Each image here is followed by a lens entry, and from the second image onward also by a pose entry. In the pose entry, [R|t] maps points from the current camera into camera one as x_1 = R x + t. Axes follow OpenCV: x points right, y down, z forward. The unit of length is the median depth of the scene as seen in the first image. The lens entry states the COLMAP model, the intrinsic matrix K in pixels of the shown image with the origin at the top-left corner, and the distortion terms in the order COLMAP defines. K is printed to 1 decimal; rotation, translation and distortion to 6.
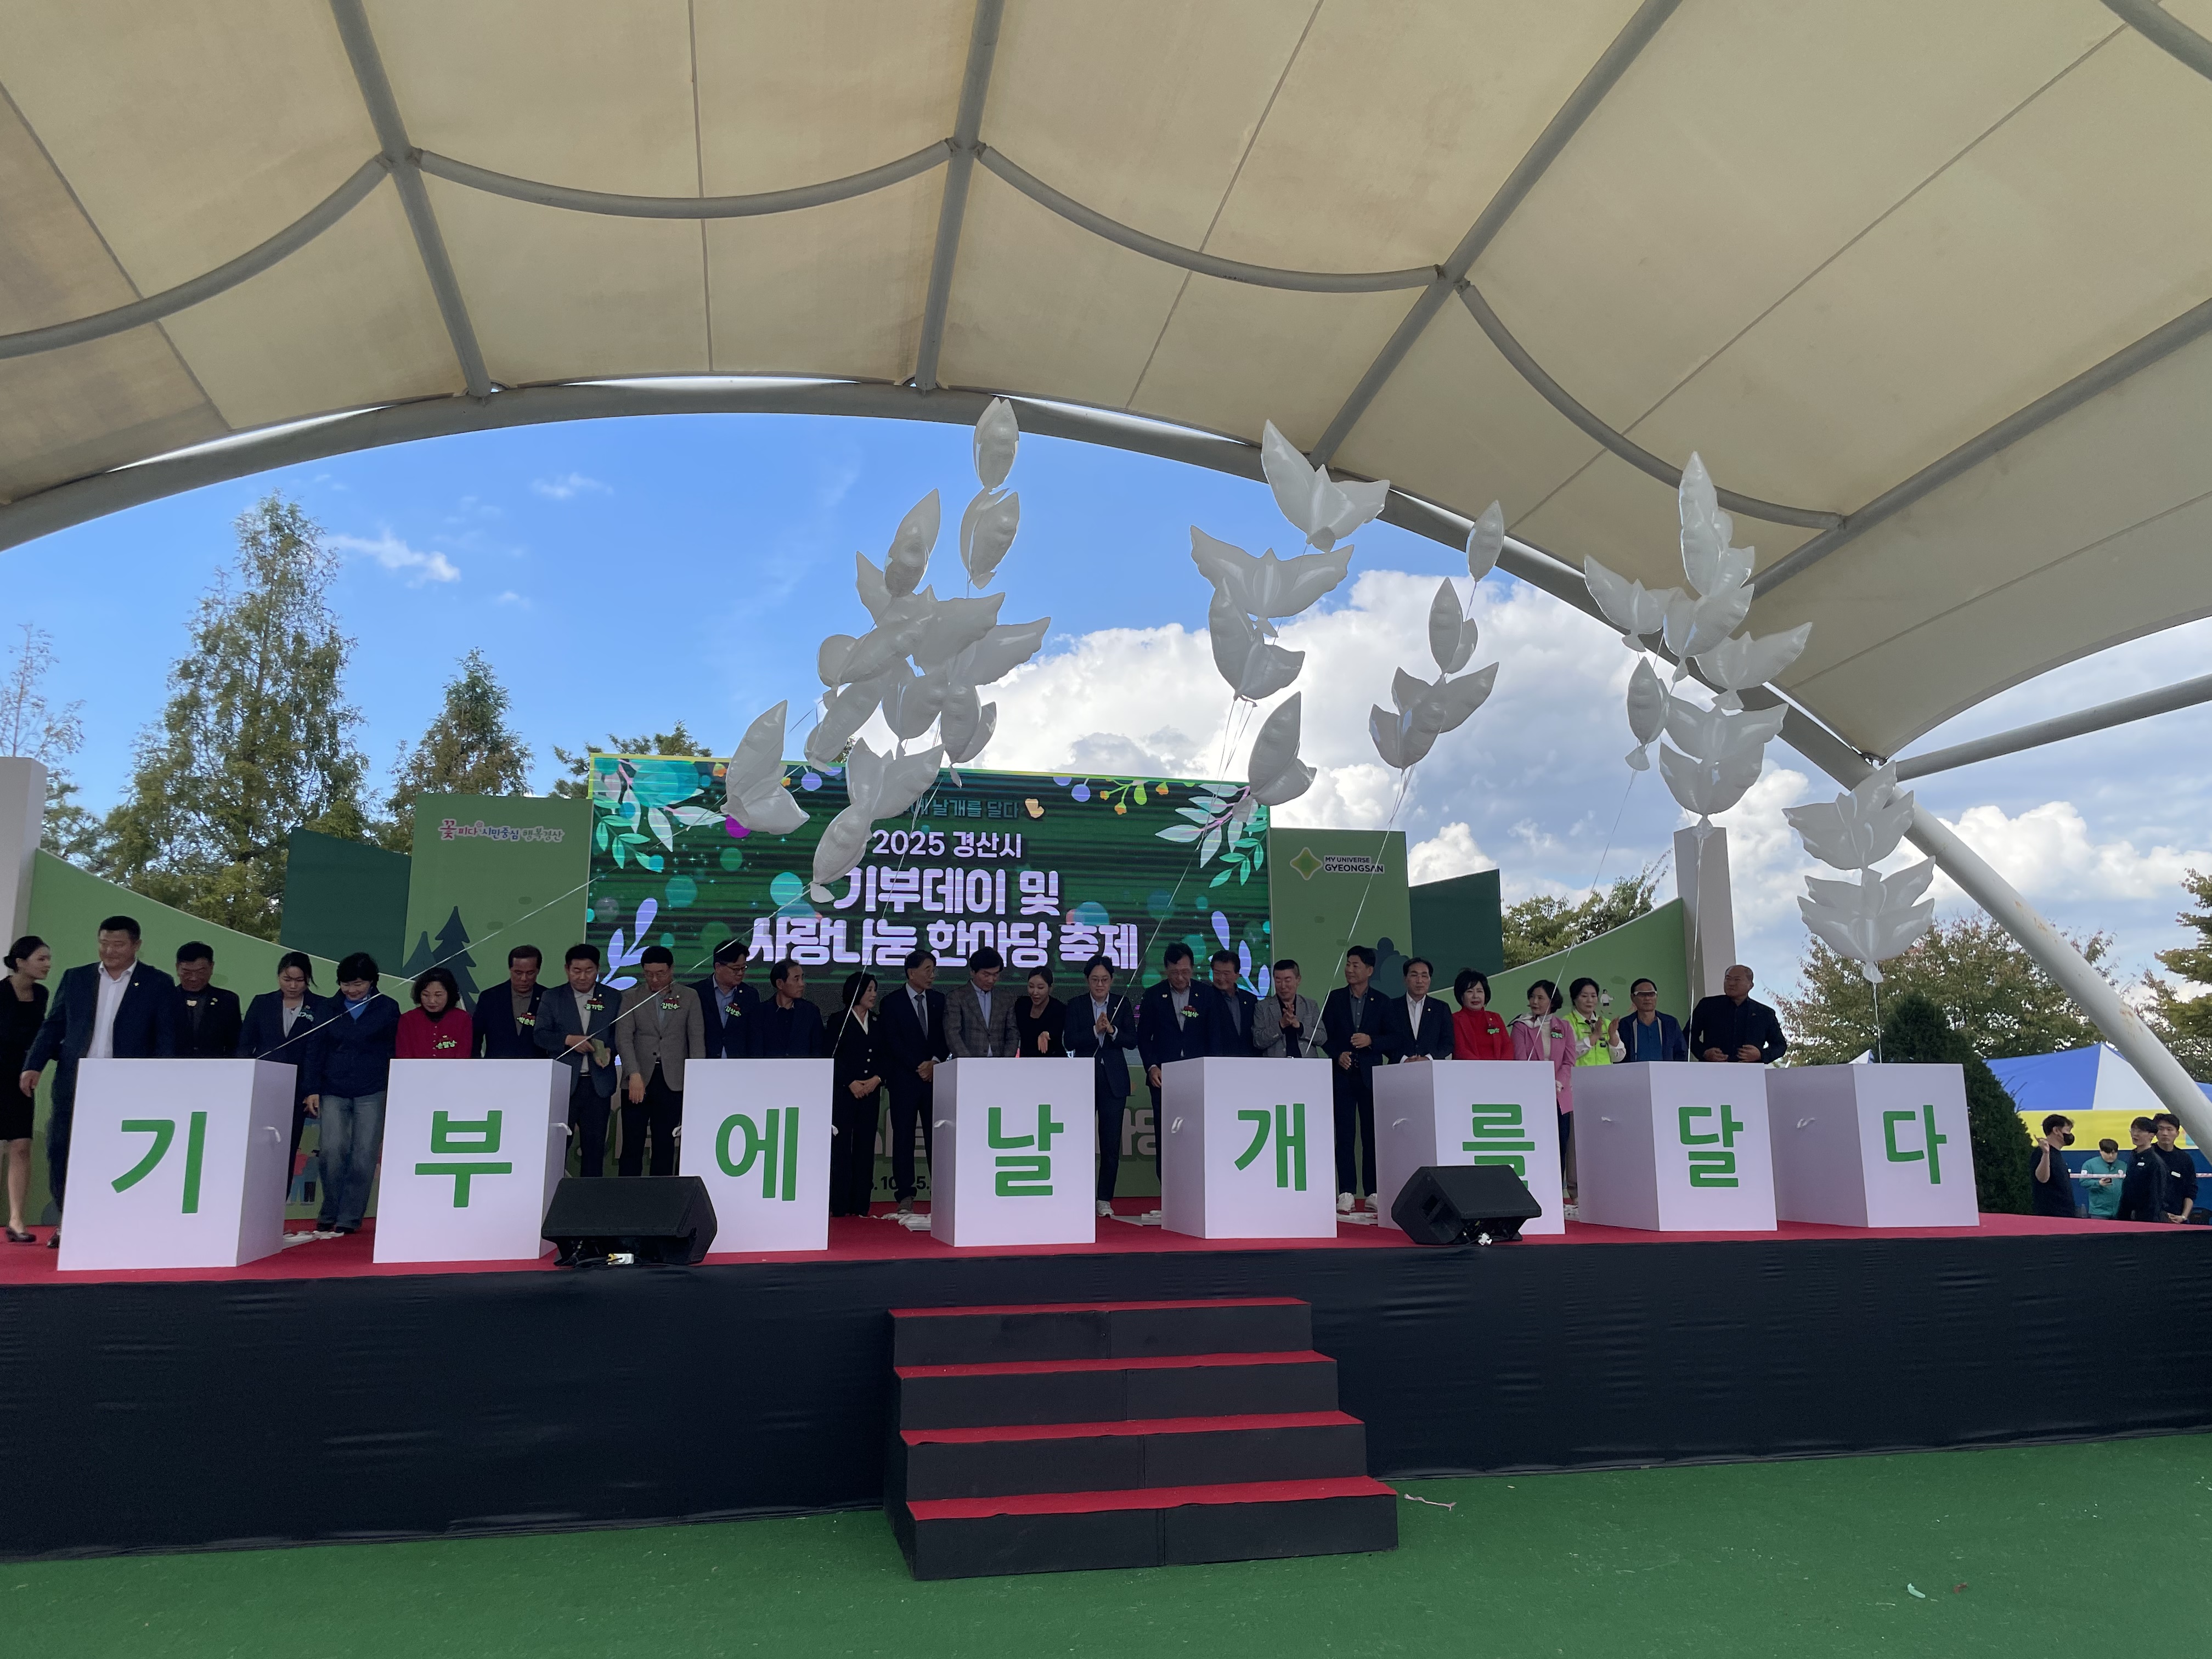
lens RADIAL K [[1677.7, 0, 1132.2], [0, 1677.7, 798.3], [0, 0, 1]] dist [0.104184, -0.134073]
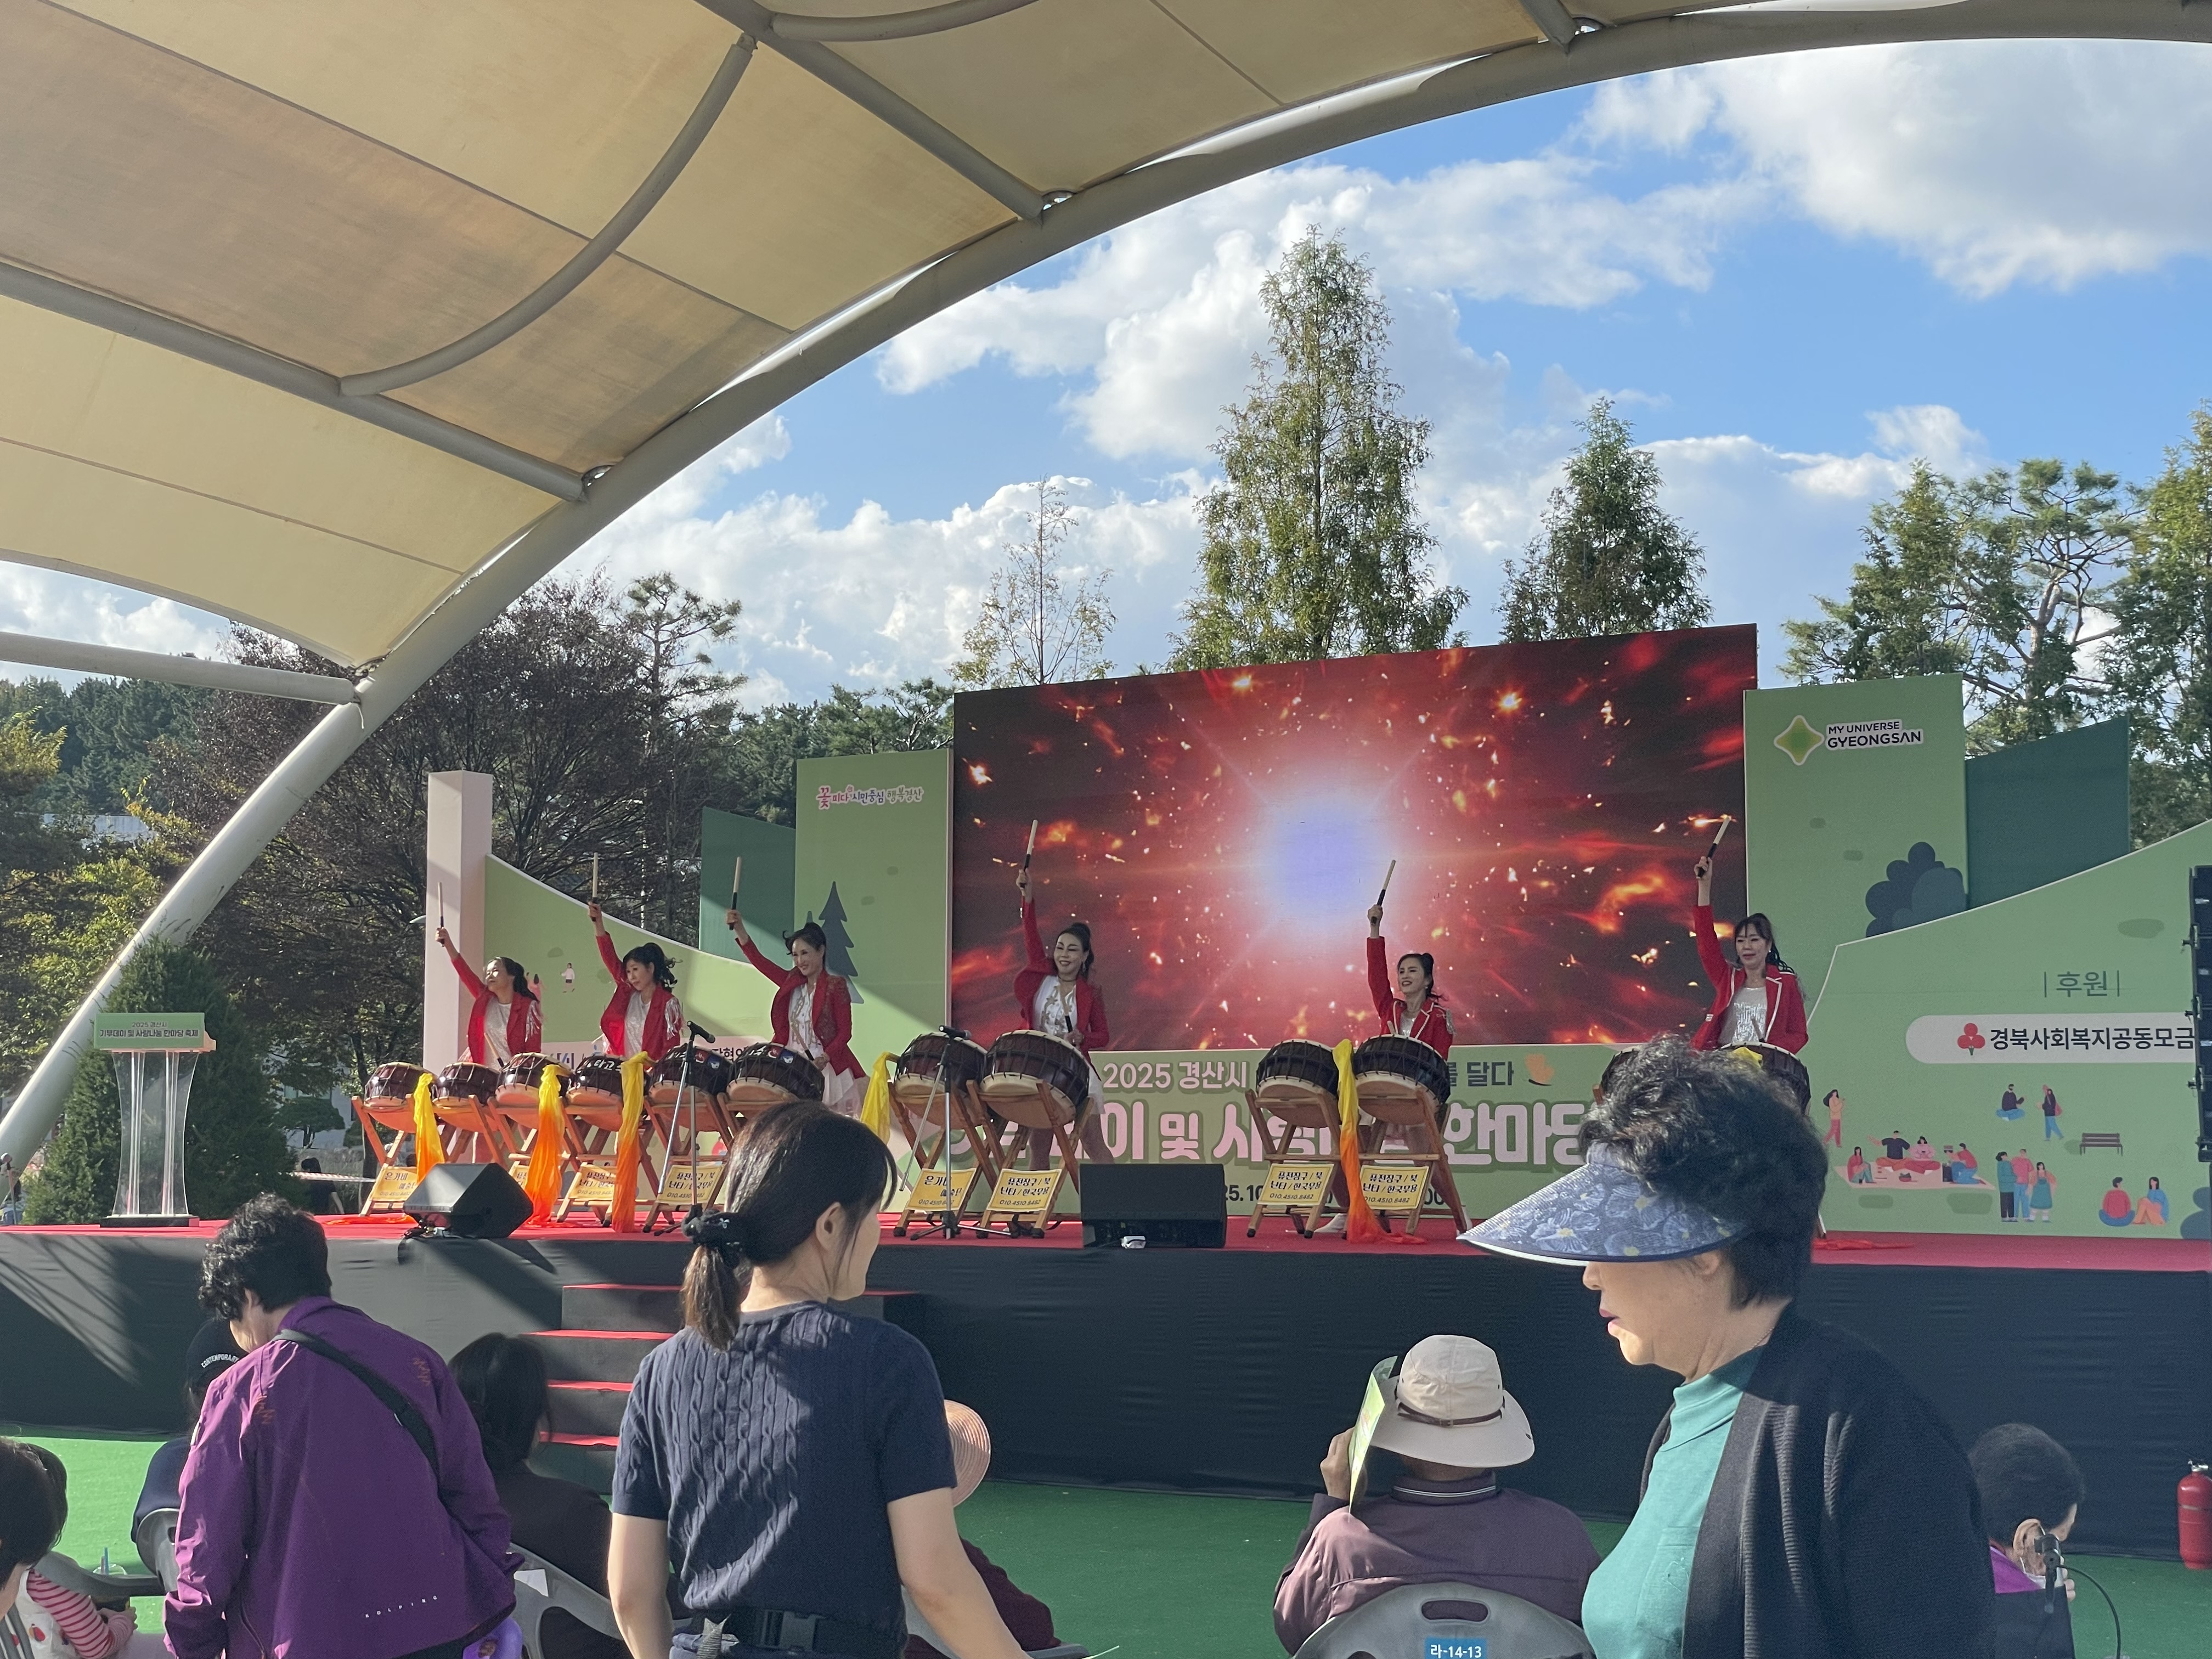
lens RADIAL K [[3295.1, 0, 1051.6], [0, 3295.1, 825.6], [0, 0, 1]] dist [0.124505, -0.114248]
pose [[0.701167, -0.062835, -0.710223, 0.871062], [0.133222, 0.990112, 0.043926, -0.026222], [0.700440, -0.125416, 0.702605, -0.142976]]
